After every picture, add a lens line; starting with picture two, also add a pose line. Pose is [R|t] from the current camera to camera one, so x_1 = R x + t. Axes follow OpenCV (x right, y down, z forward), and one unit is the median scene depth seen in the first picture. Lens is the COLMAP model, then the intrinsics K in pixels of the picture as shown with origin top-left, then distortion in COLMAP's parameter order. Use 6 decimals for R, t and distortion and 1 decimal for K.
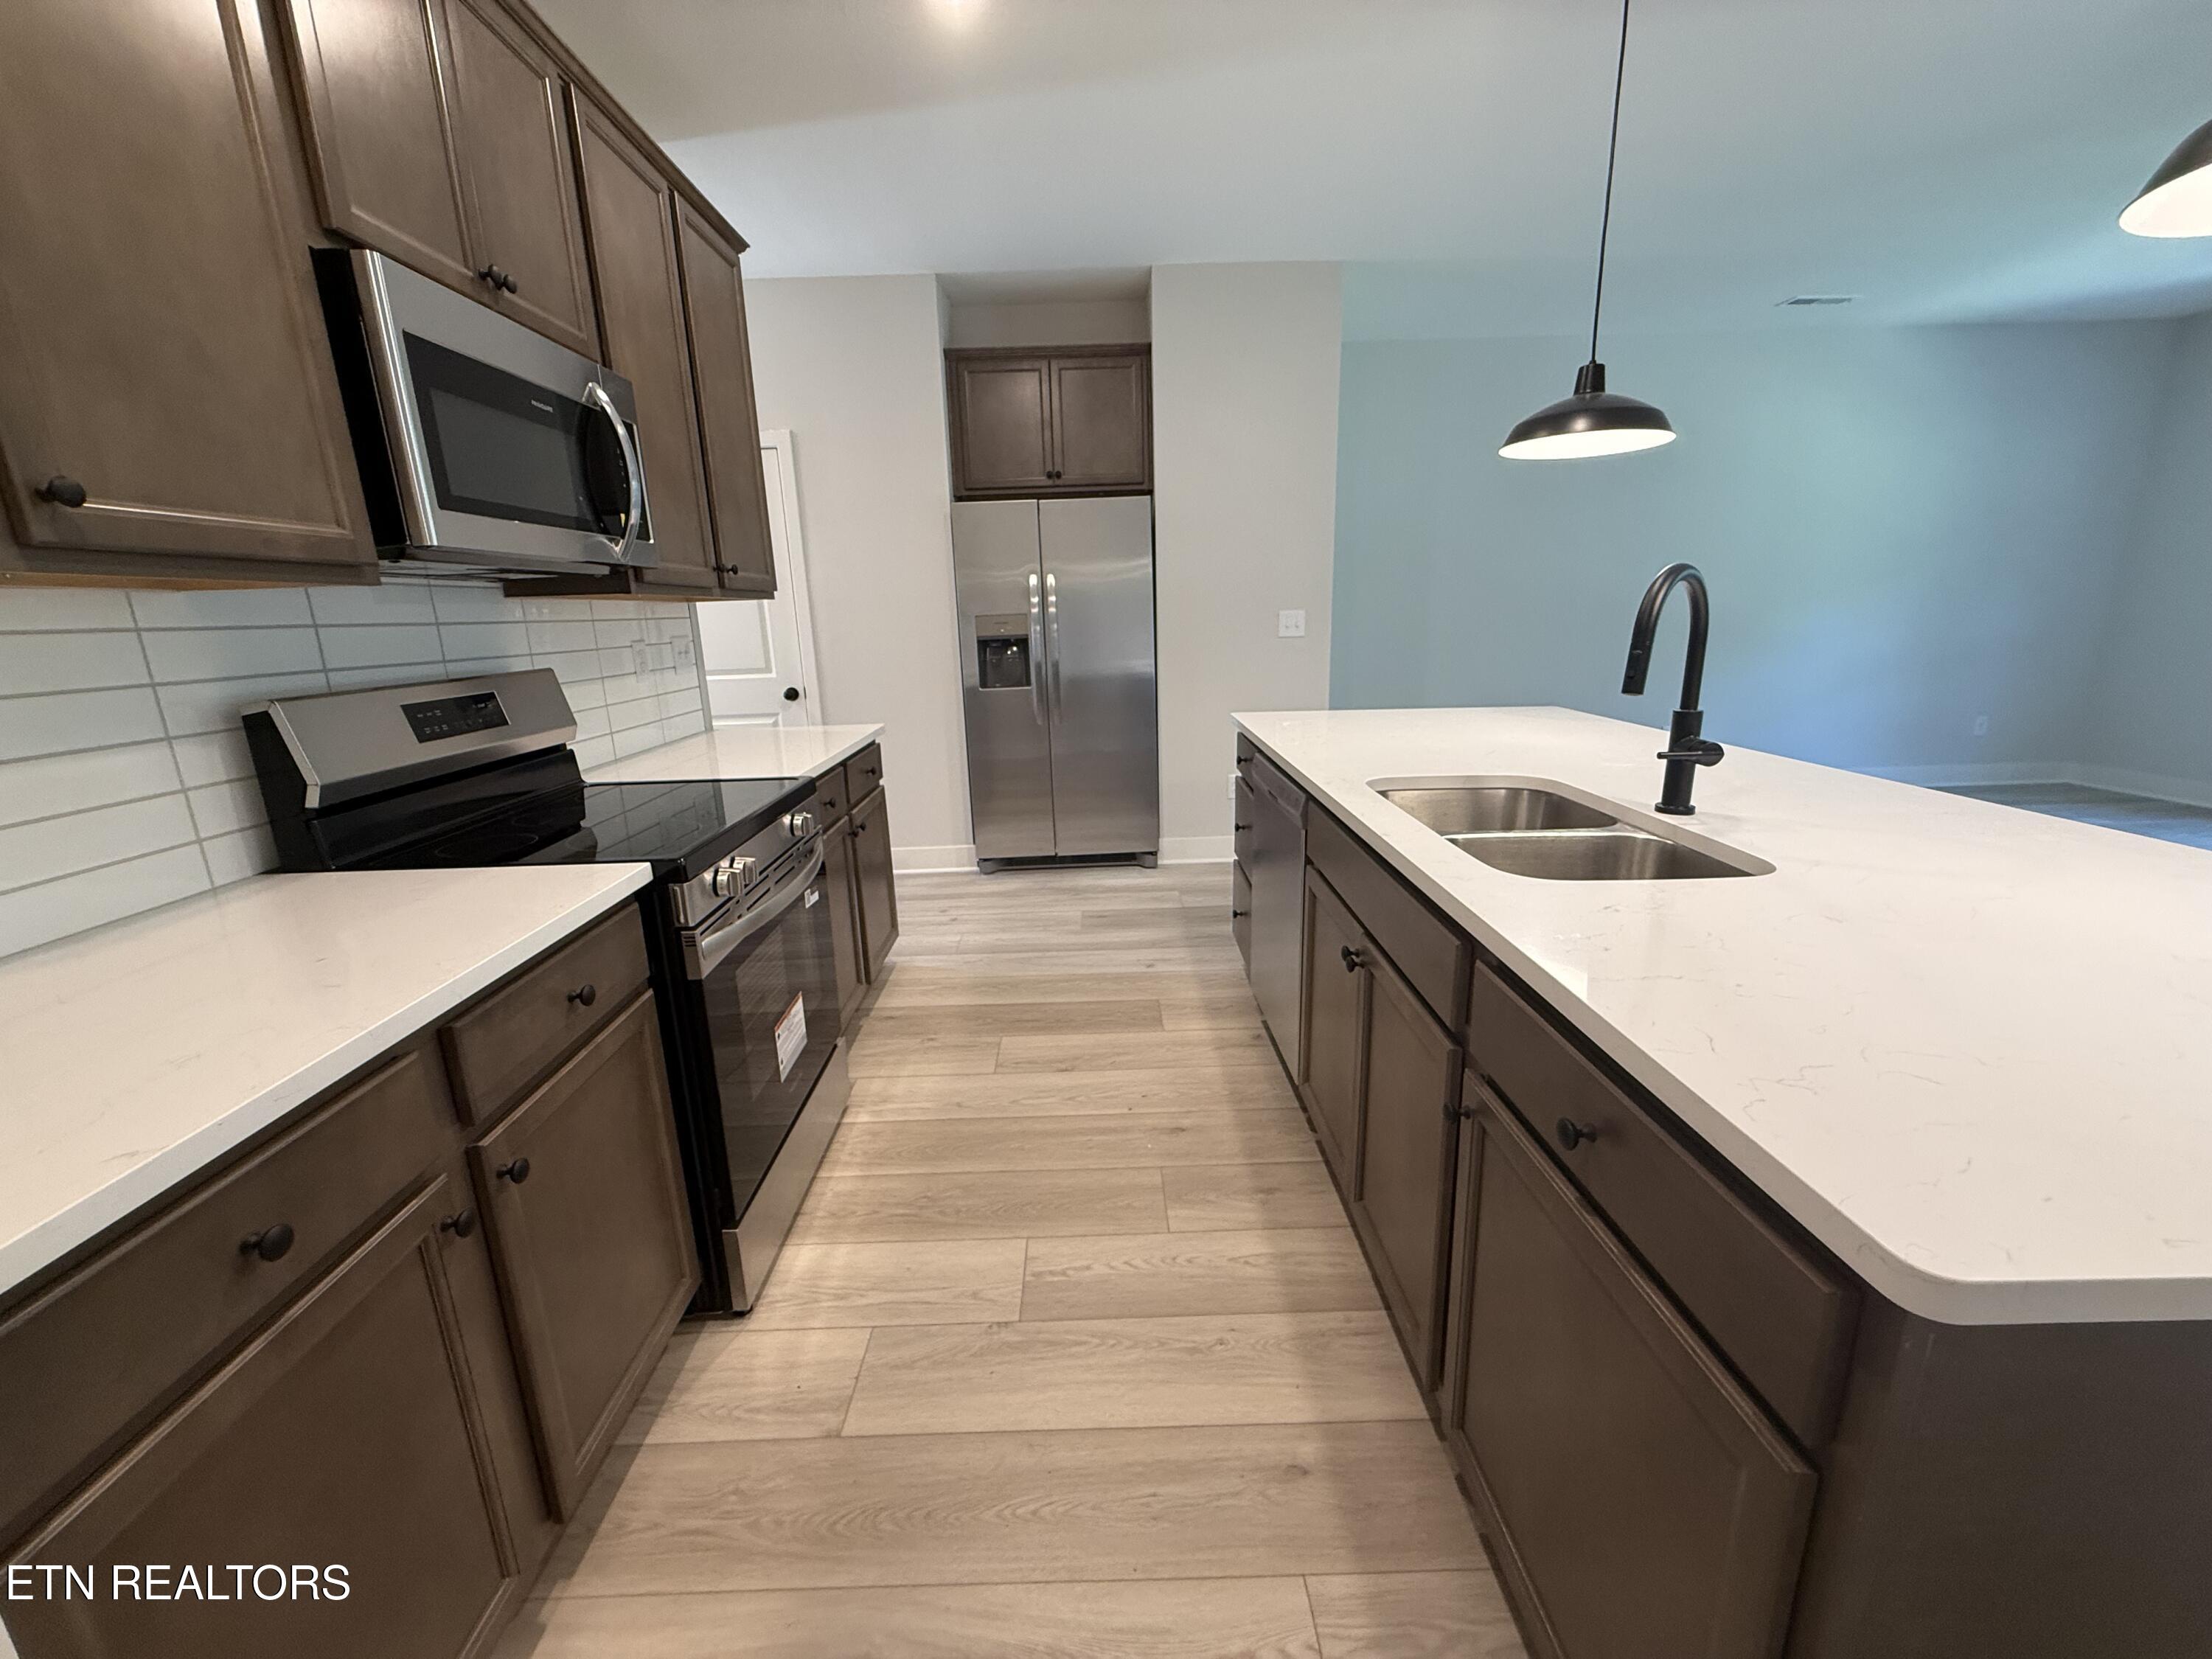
lens RADIAL K [[889.2, 0, 1095.1], [0, 889.2, 827.3], [0, 0, 1]] dist [0.000010, 0.000274]
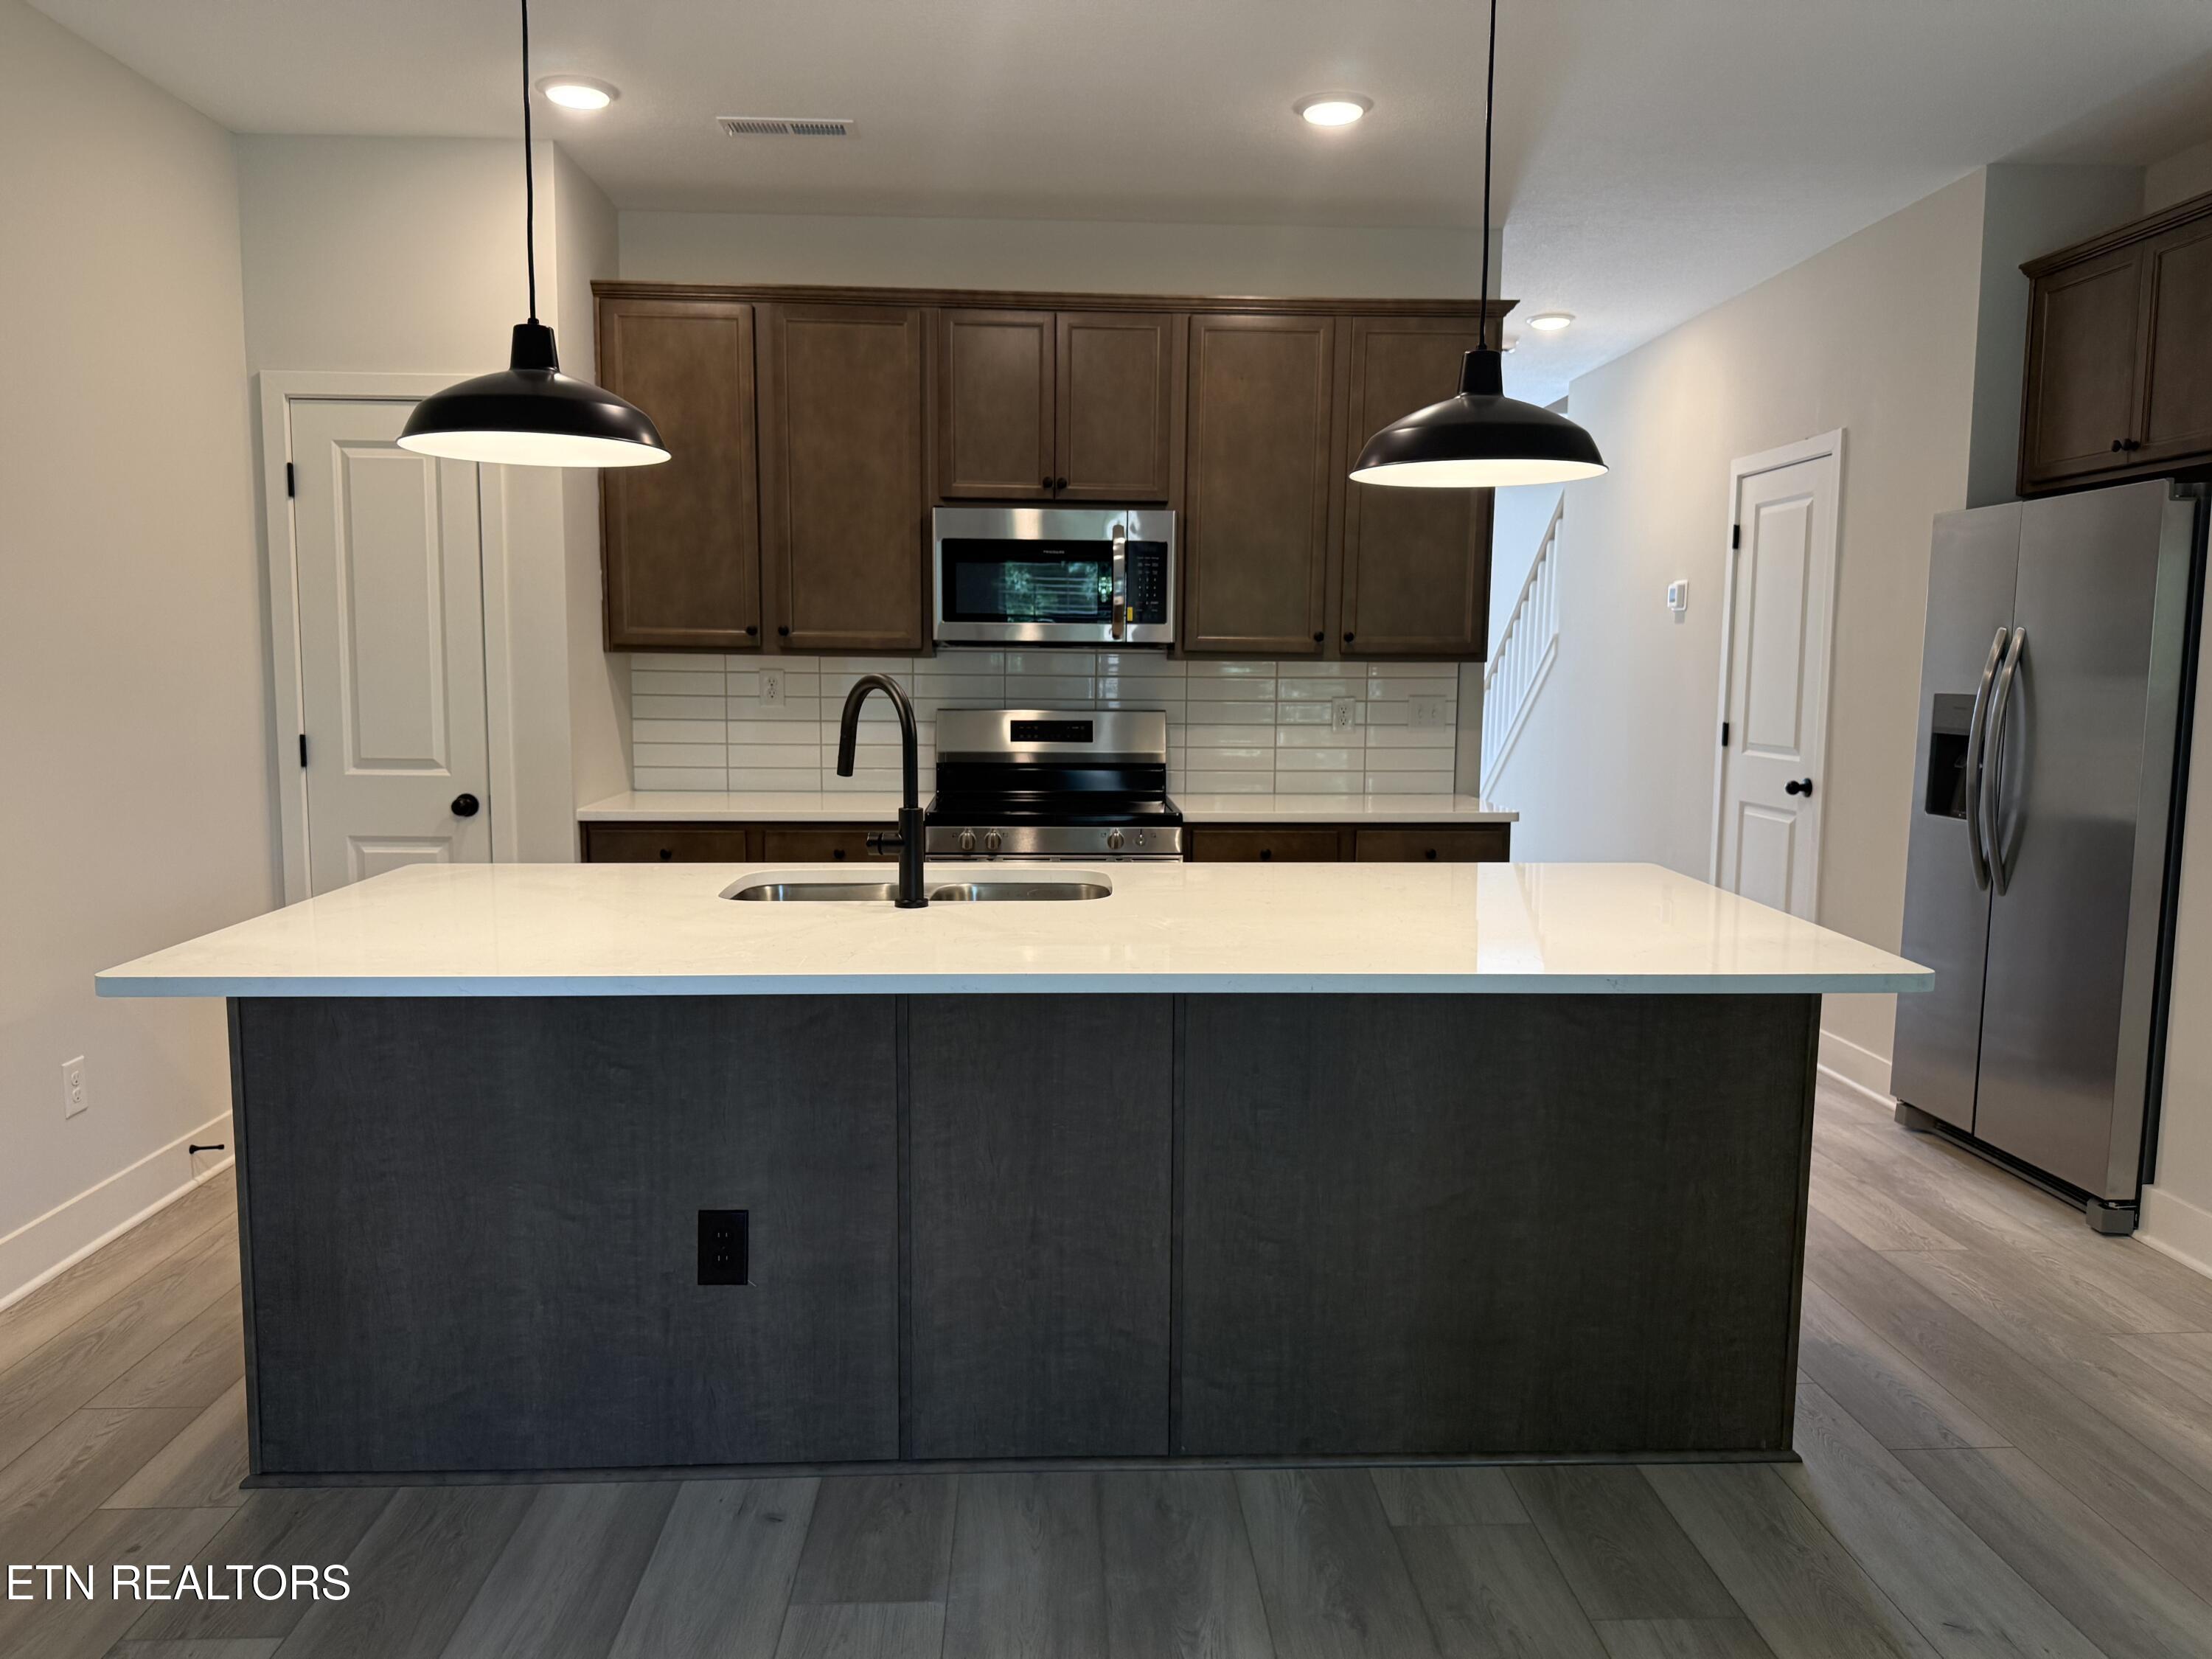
lens RADIAL K [[1561.8, 0, 1106.0], [0, 1561.8, 829.5], [0, 0, 1]] dist [0.099522, -0.149397]
pose [[0.035254, 0.143017, -0.989092, 0.980132], [-0.247171, 0.960208, 0.130031, -0.159956], [0.968330, 0.239890, 0.069201, 0.428057]]
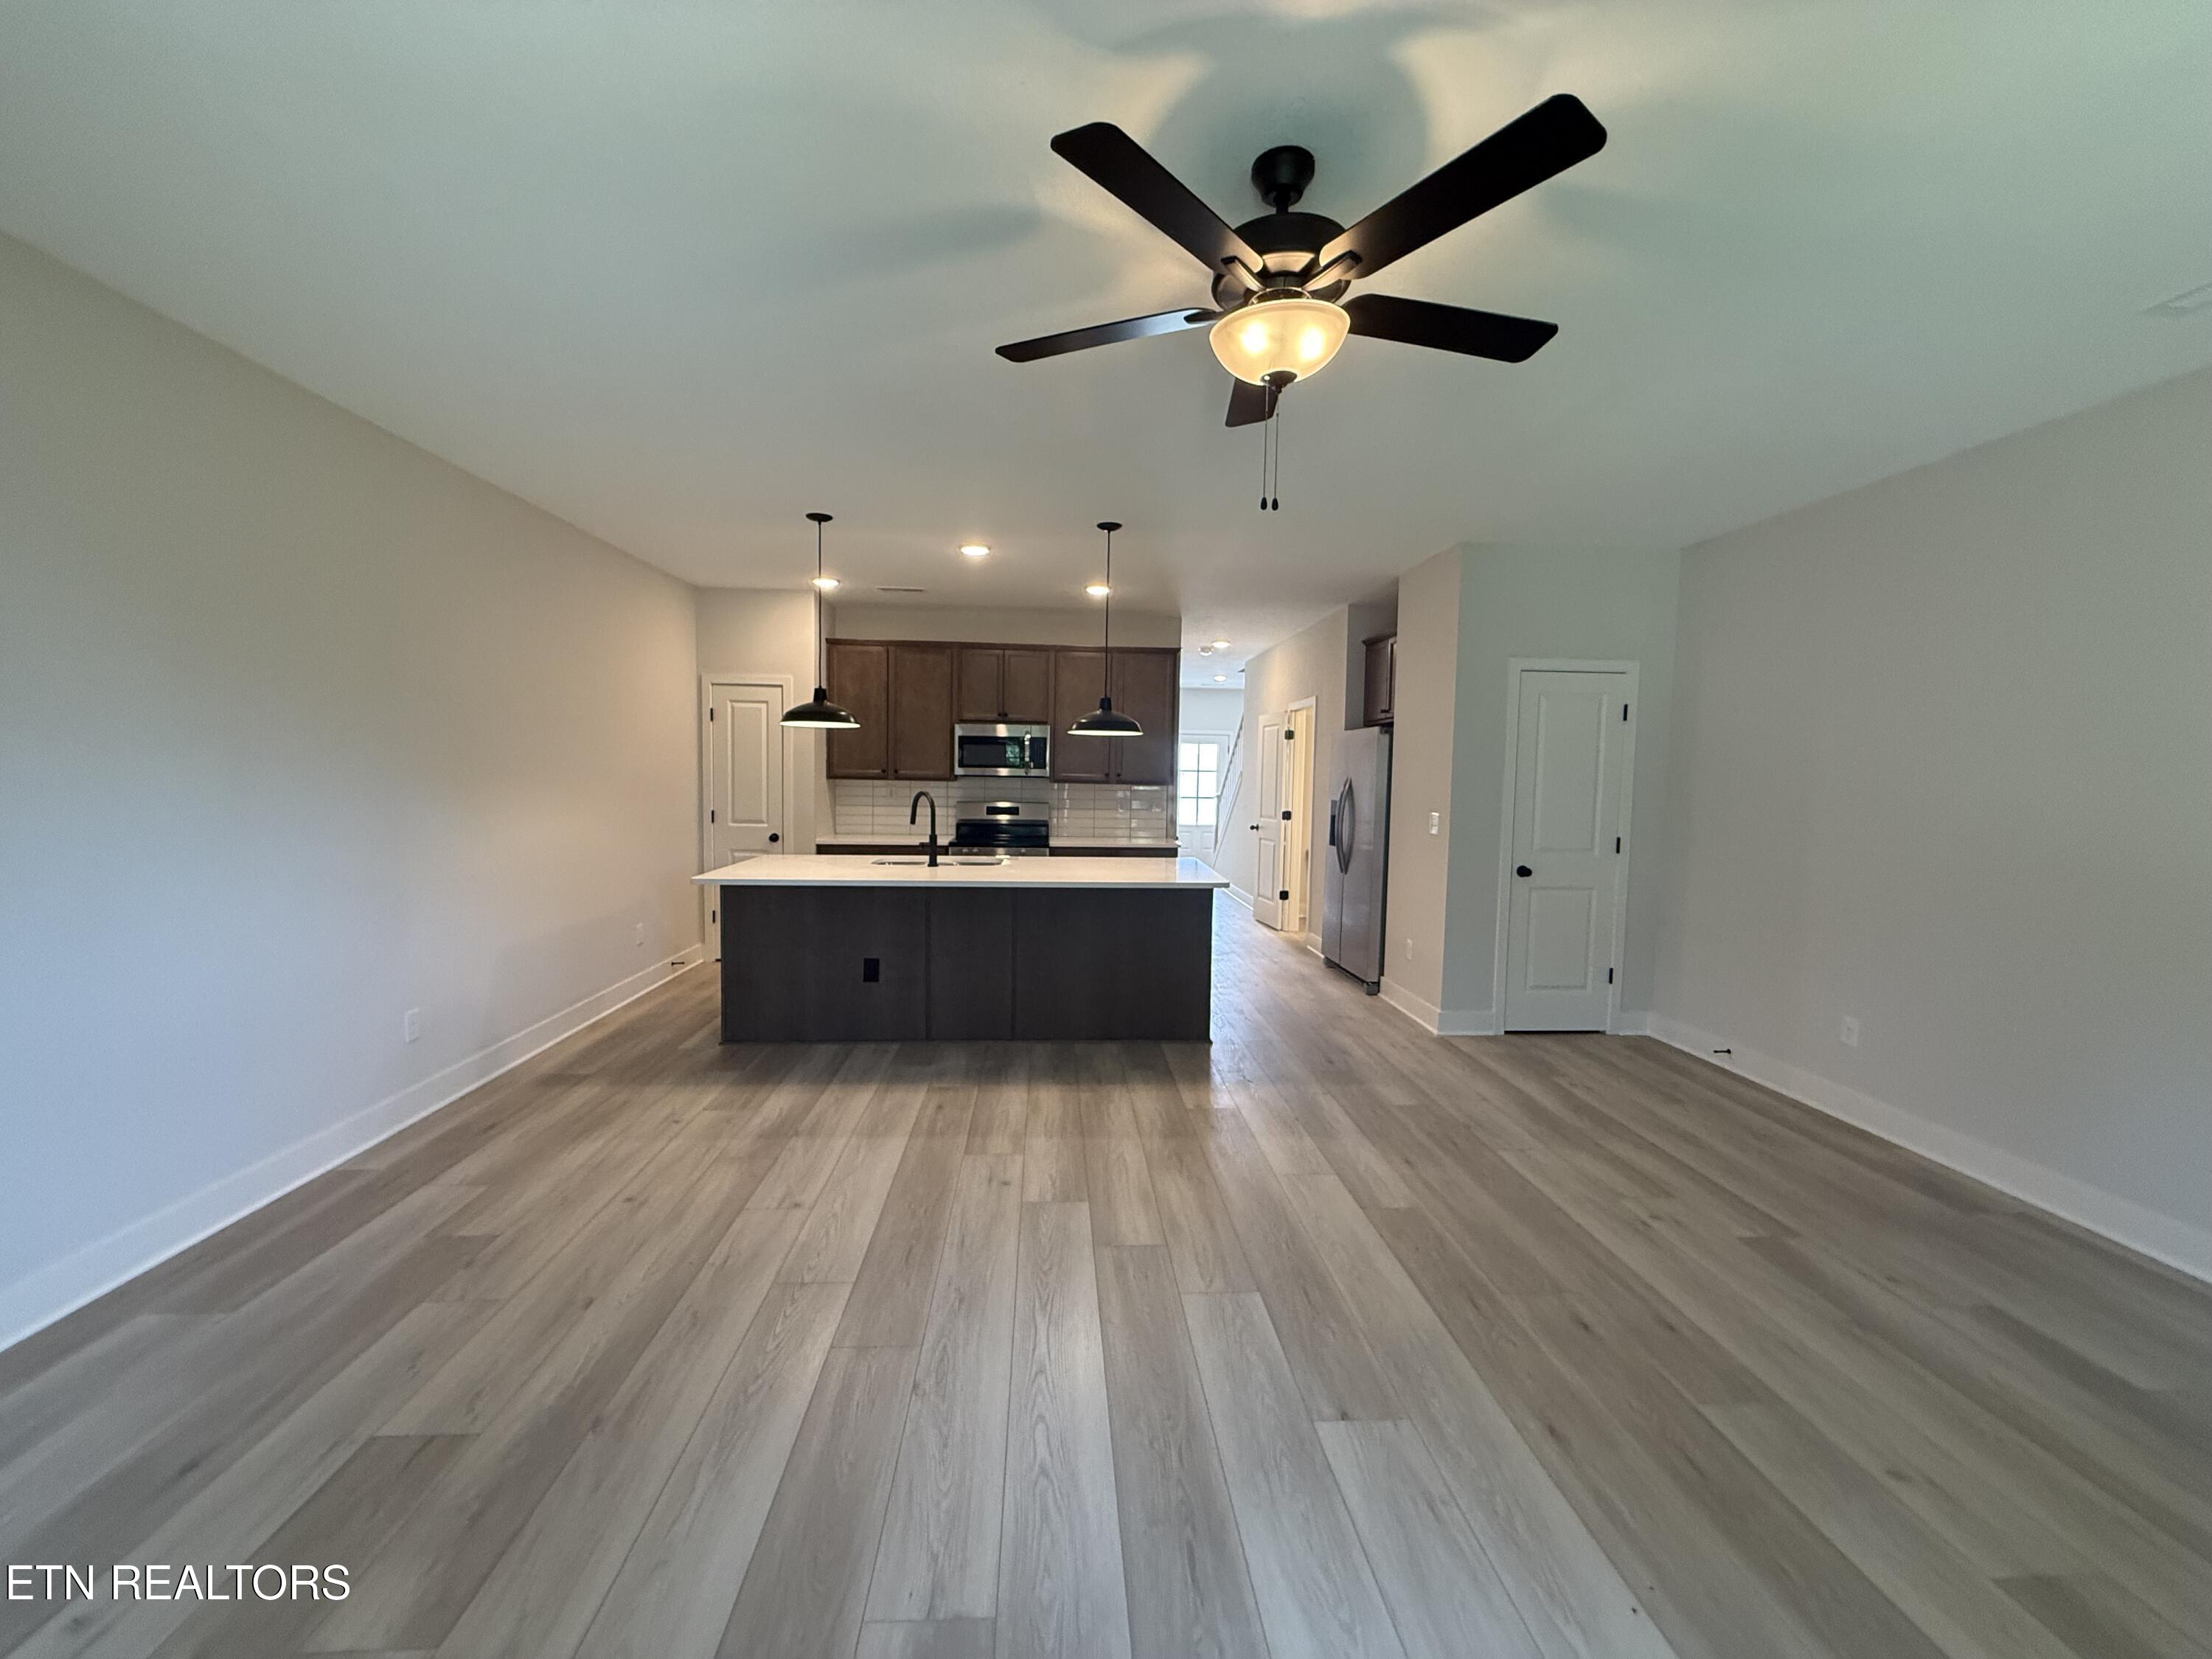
lens RADIAL K [[889.2, 0, 1095.1], [0, 889.2, 827.3], [0, 0, 1]] dist [0.000010, 0.000274]
pose [[0.046195, 0.096233, -0.994286, 1.533383], [-0.255840, 0.963291, 0.081347, -0.225547], [0.965615, 0.250620, 0.069120, 0.521026]]
